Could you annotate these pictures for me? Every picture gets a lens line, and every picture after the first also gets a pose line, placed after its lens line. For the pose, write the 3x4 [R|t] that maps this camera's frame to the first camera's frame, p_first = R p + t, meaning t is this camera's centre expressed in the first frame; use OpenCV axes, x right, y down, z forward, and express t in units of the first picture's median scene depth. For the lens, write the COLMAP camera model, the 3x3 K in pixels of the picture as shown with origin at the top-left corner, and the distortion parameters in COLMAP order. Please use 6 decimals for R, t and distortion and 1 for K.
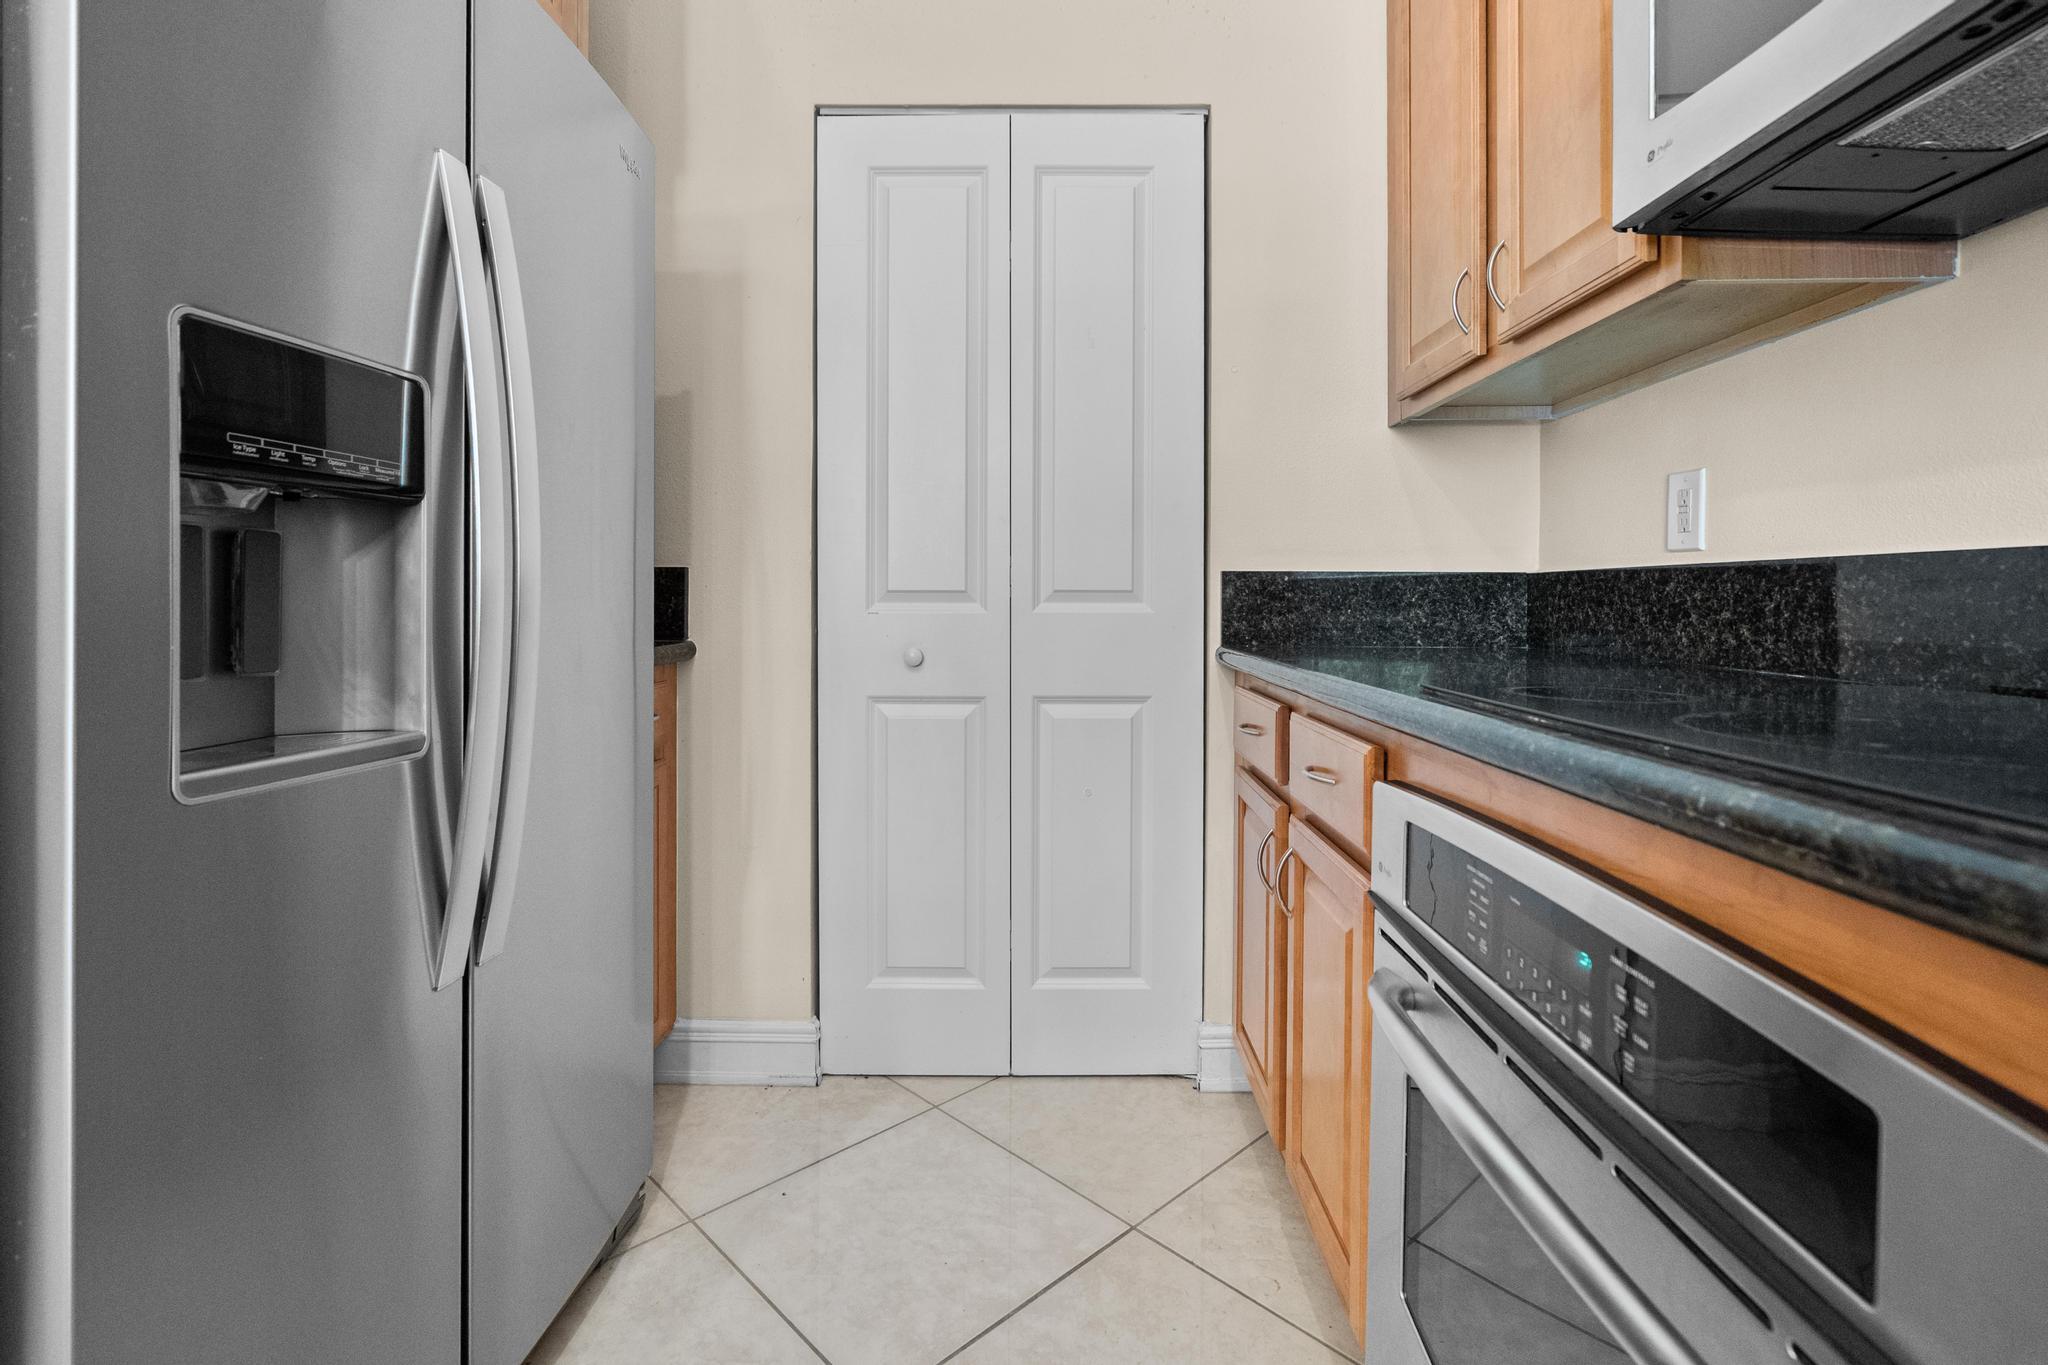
lens RADIAL K [[948.6, 0, 1019.8], [0, 948.6, 605.9], [0, 0, 1]] dist [0.000181, 0.000855]
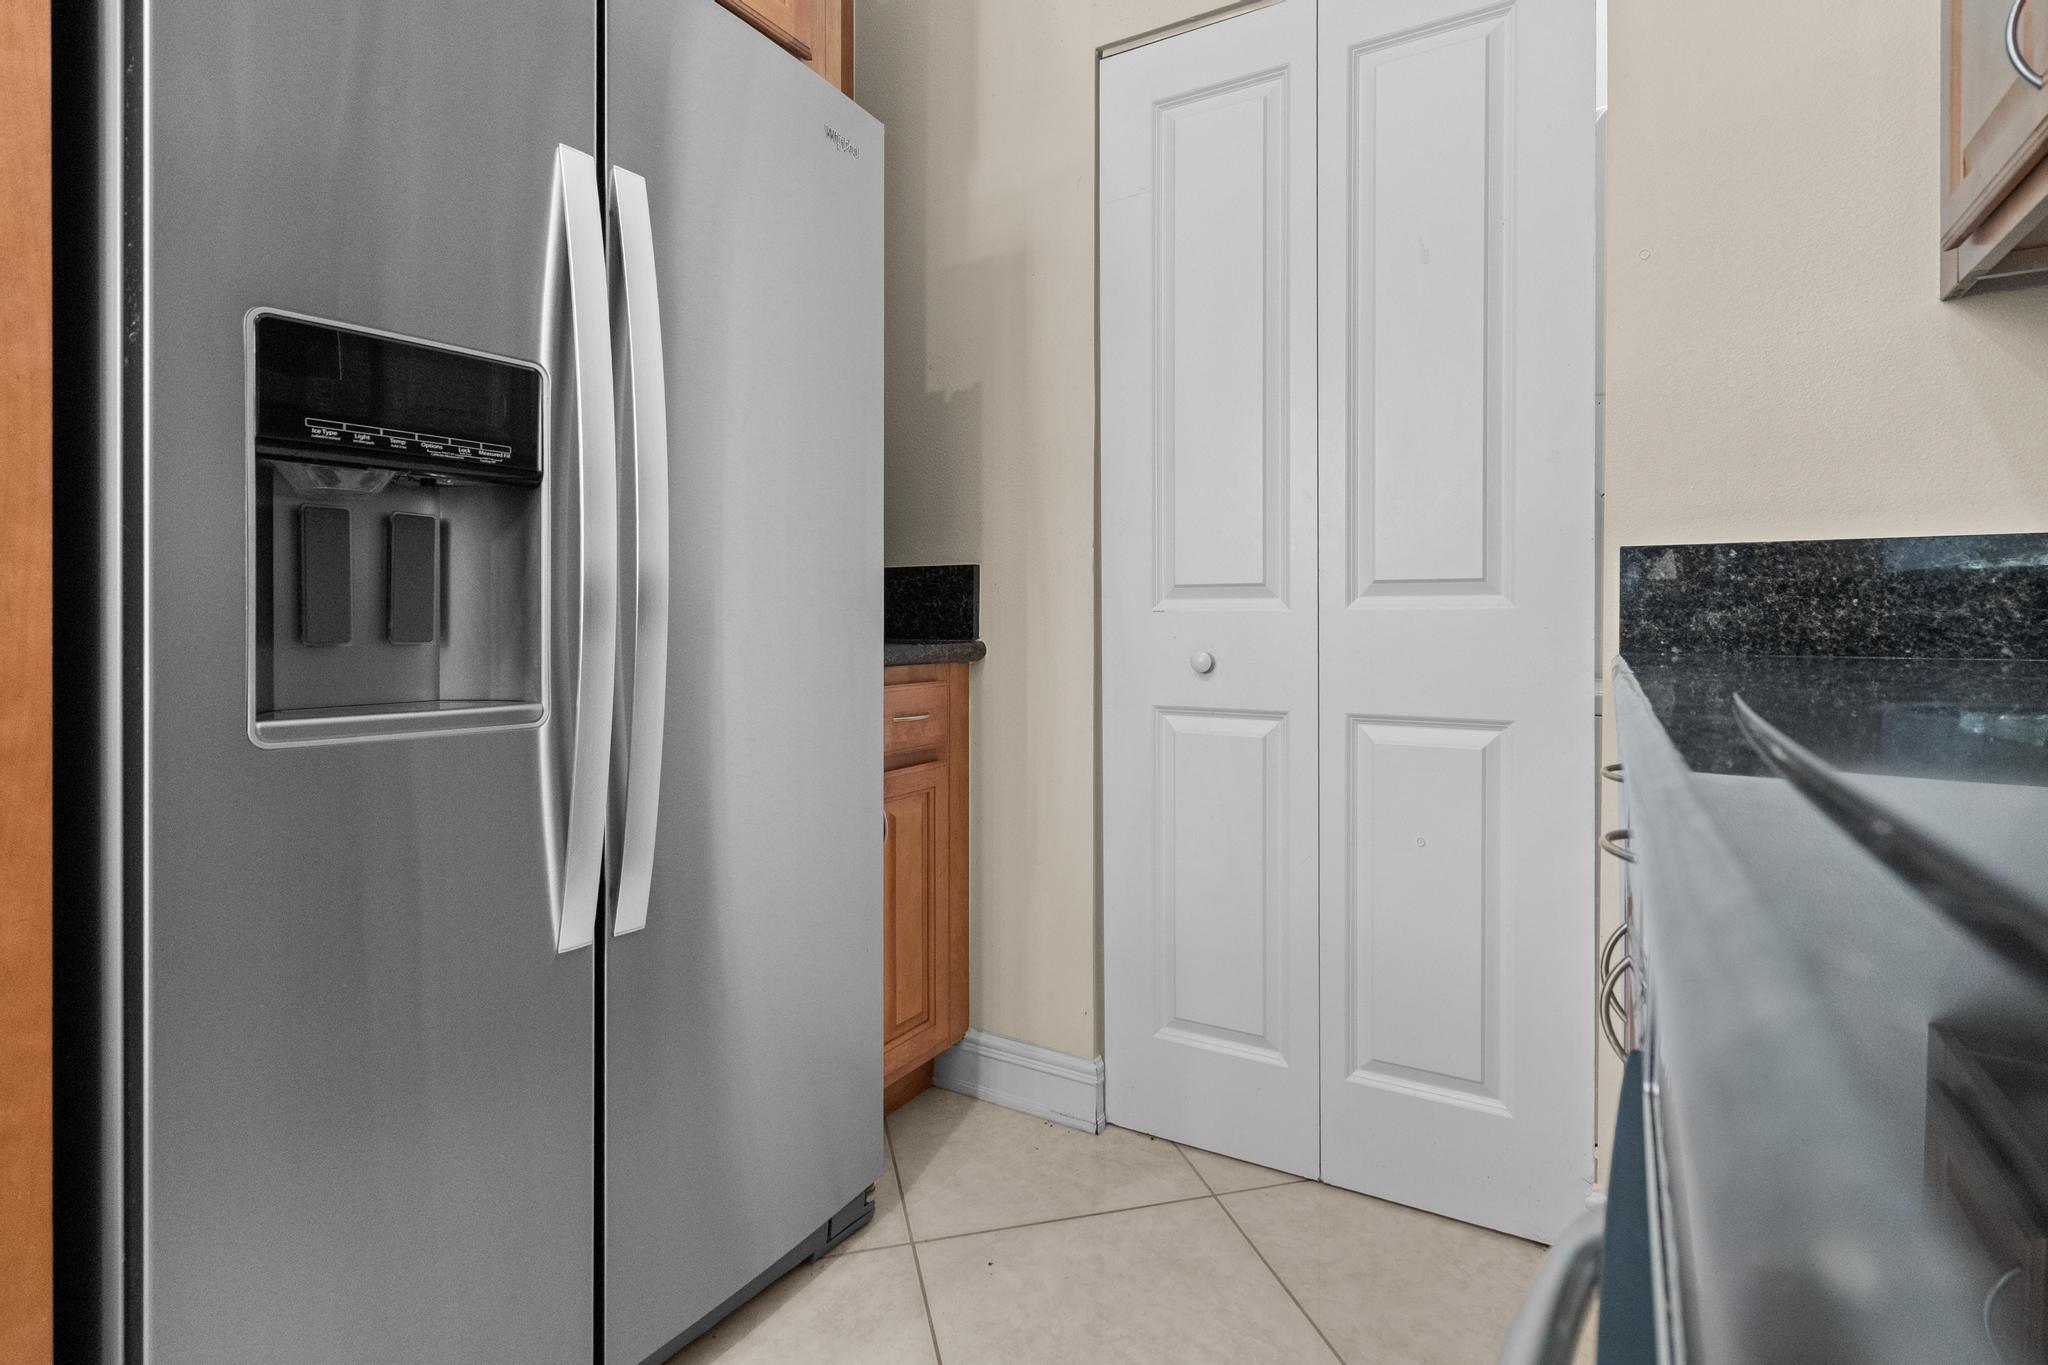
lens RADIAL K [[948.6, 0, 1044.6], [0, 948.6, 632.0], [0, 0, 1]] dist [0.000181, 0.000855]
pose [[0.874384, 0.001446, -0.485232, 0.181836], [-0.000797, 0.999998, 0.001544, 0.025650], [0.485233, -0.000963, 0.874384, 0.184416]]
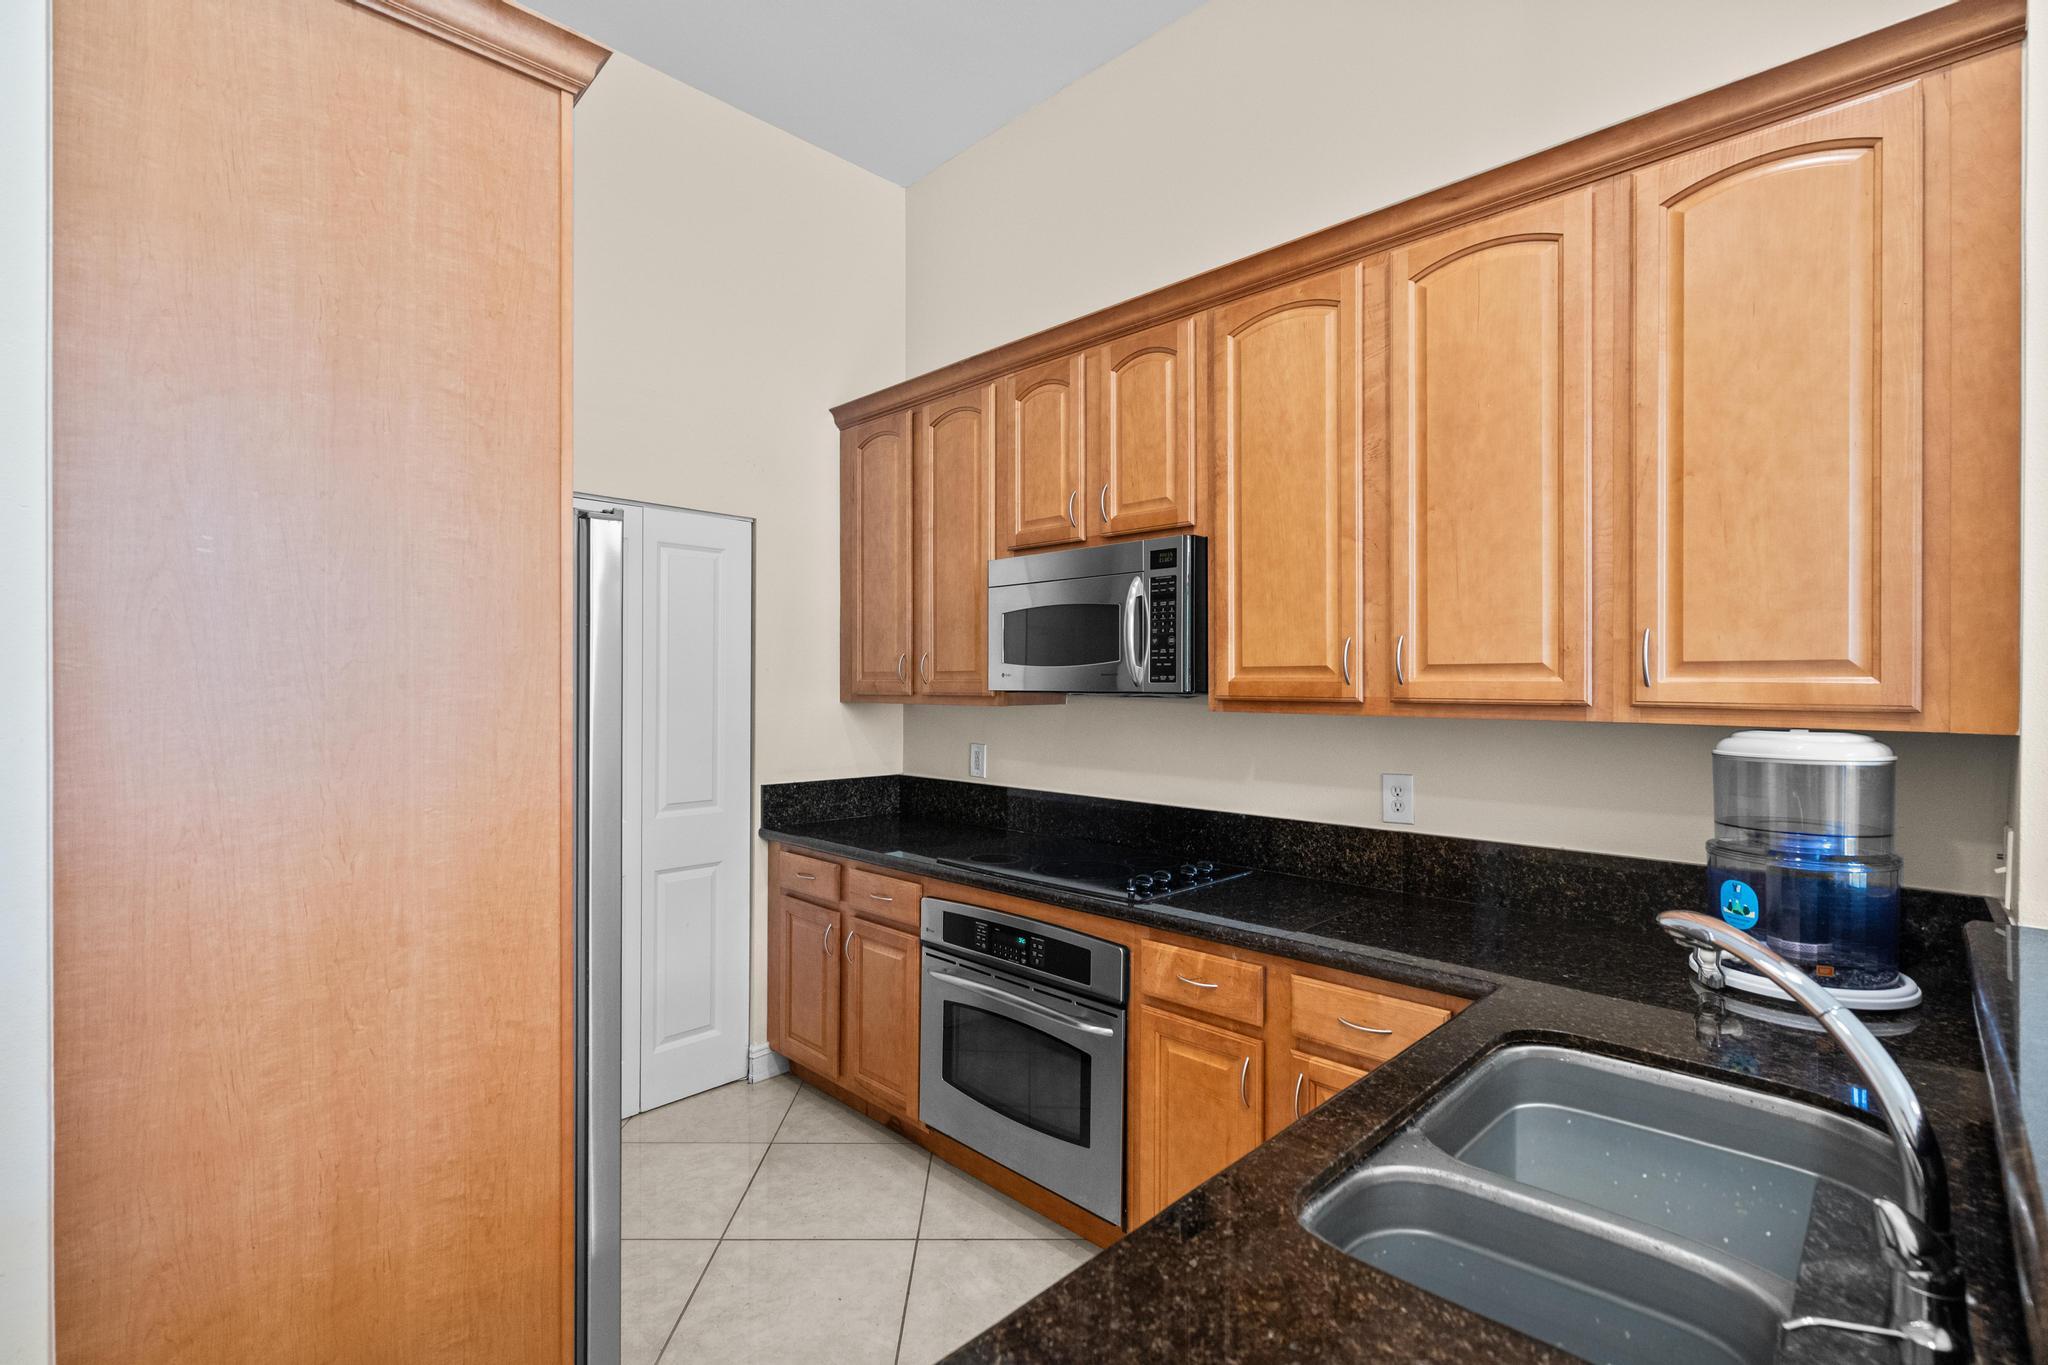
lens RADIAL K [[948.6, 0, 1023.1], [0, 948.6, 679.5], [0, 0, 1]] dist [0.000181, 0.000855]
pose [[0.678134, 0.004279, 0.734926, -0.755988], [-0.002149, 0.999990, -0.003840, -0.226934], [-0.734935, 0.001025, 0.678137, -0.547024]]
